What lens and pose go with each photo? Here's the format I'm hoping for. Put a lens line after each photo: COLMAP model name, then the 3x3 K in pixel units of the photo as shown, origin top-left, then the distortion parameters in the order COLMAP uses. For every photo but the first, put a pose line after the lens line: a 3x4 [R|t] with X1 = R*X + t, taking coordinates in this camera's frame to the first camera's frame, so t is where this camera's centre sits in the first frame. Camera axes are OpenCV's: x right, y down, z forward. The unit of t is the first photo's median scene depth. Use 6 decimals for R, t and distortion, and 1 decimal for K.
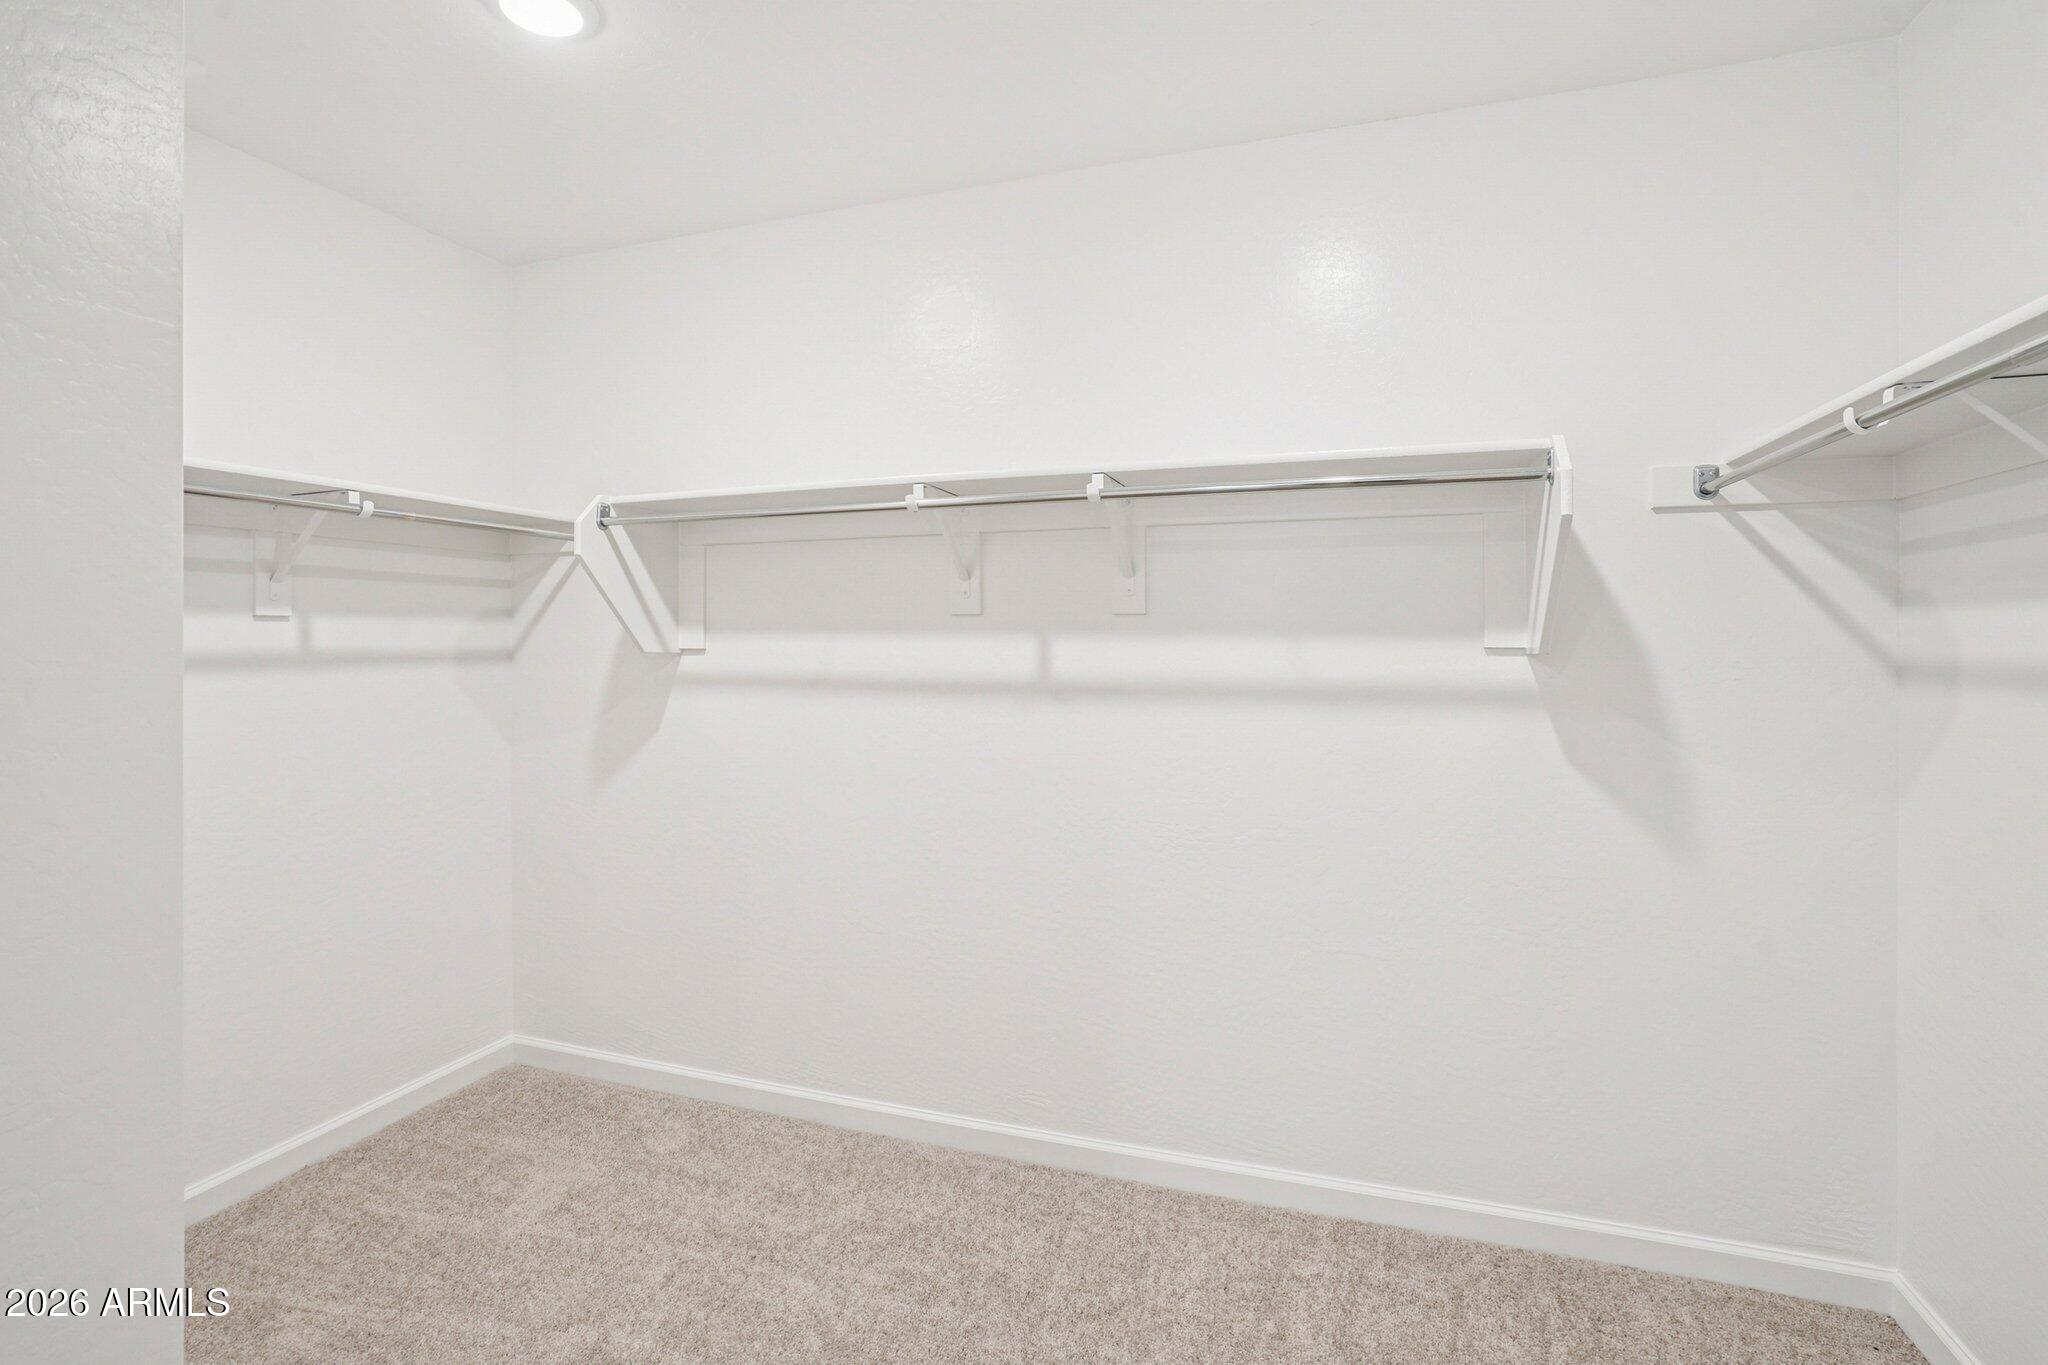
lens RADIAL K [[976.5, 0, 1021.8], [0, 976.5, 659.0], [0, 0, 1]] dist [0.004937, 0.001519]
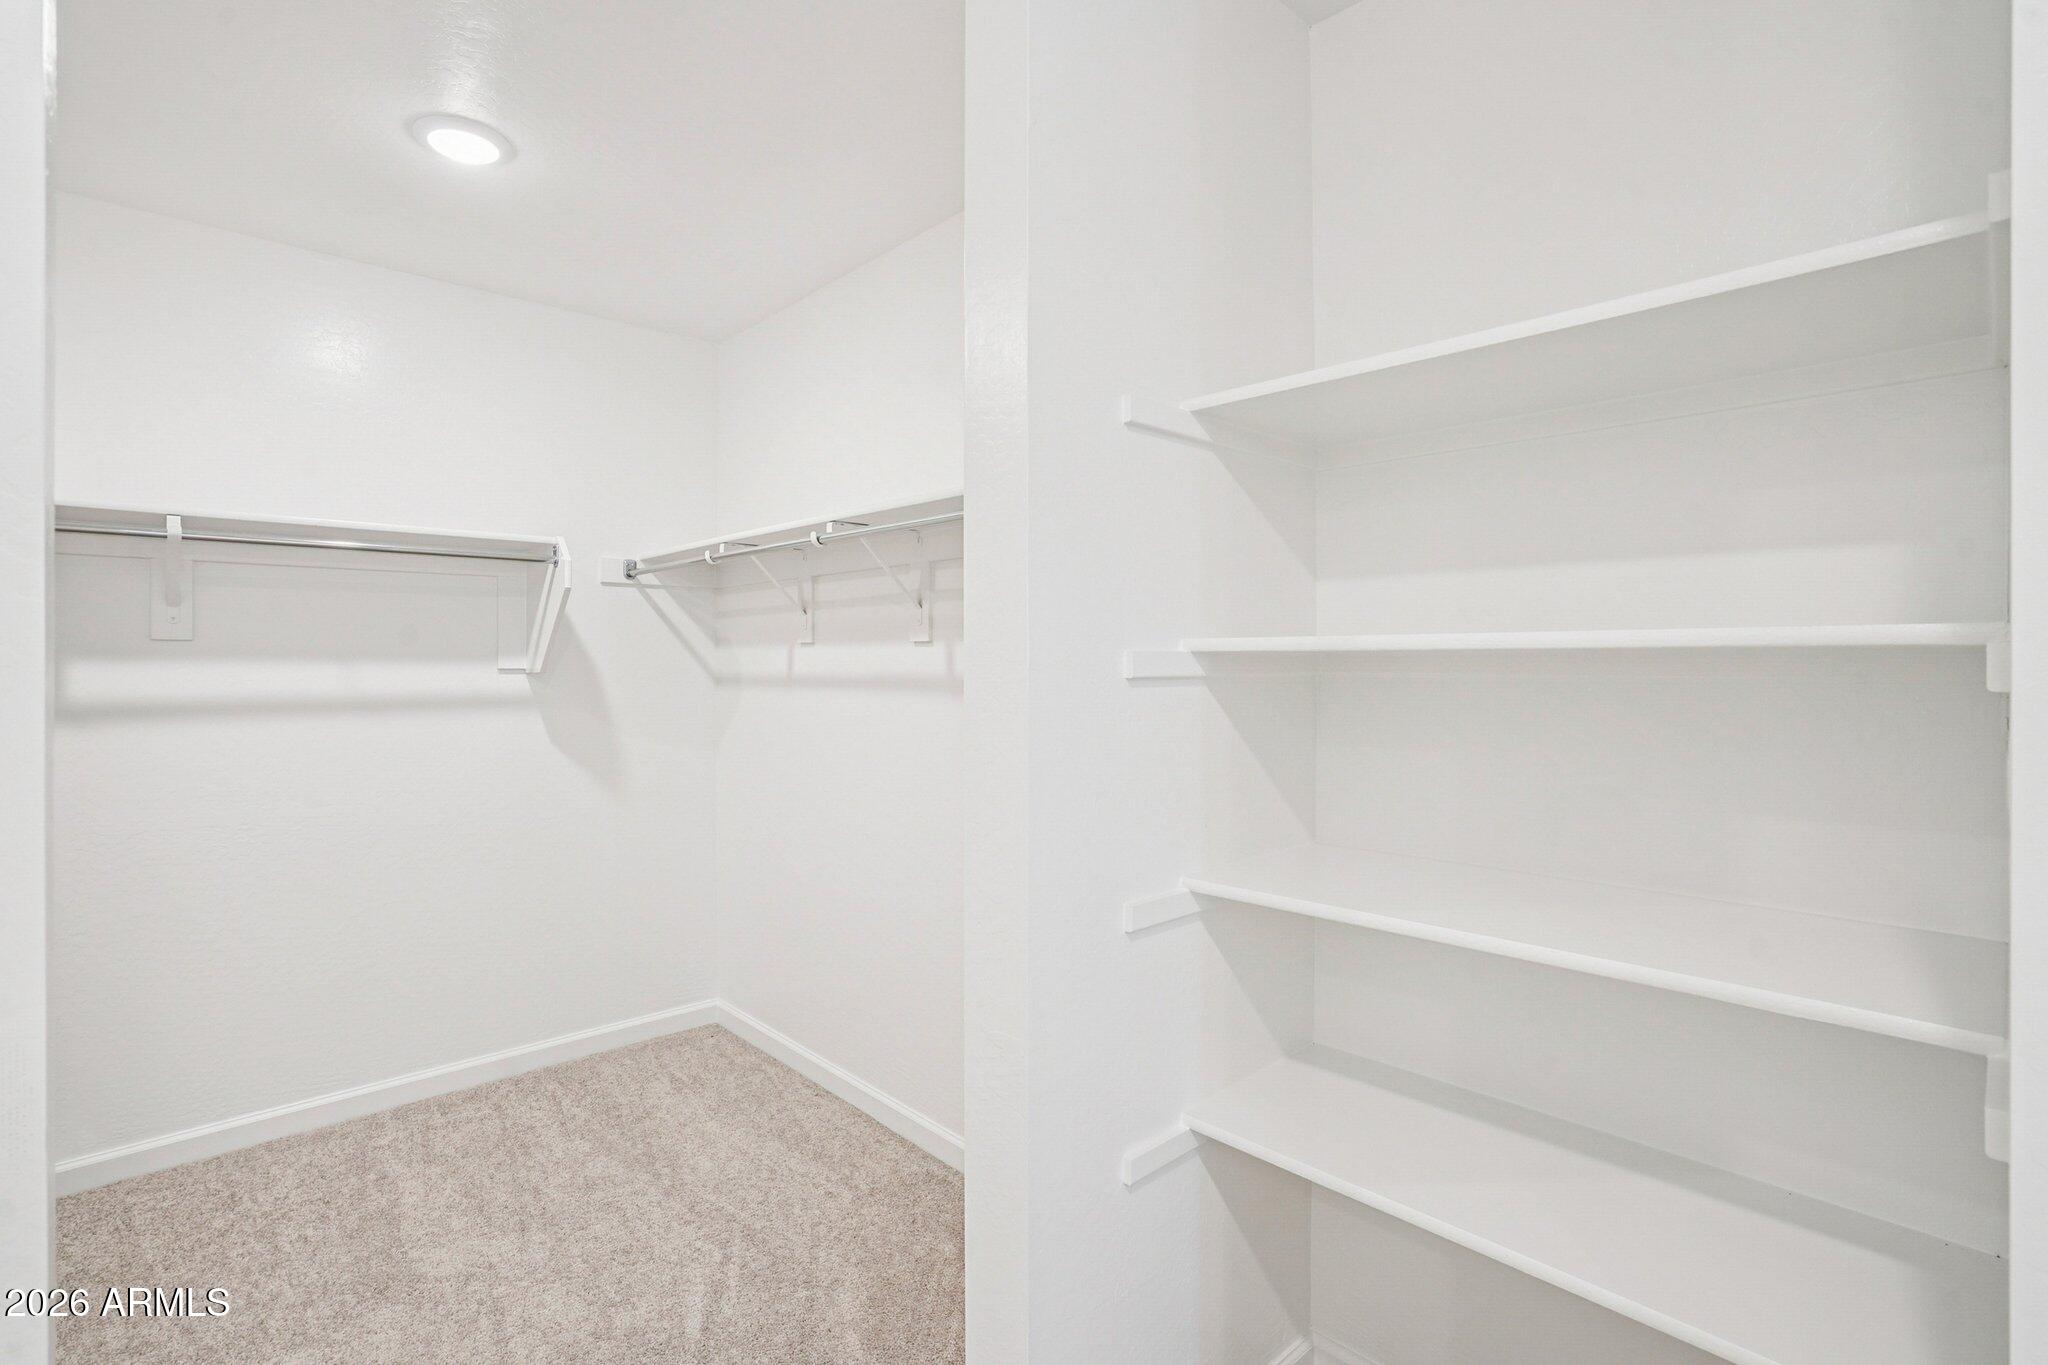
lens RADIAL K [[976.5, 0, 1021.8], [0, 976.5, 659.0], [0, 0, 1]] dist [0.004937, 0.001519]
pose [[0.479091, 0.000937, 0.877765, -0.454147], [0.012191, 0.999896, -0.007721, -0.005910], [-0.877681, 0.014400, 0.479030, -0.395059]]
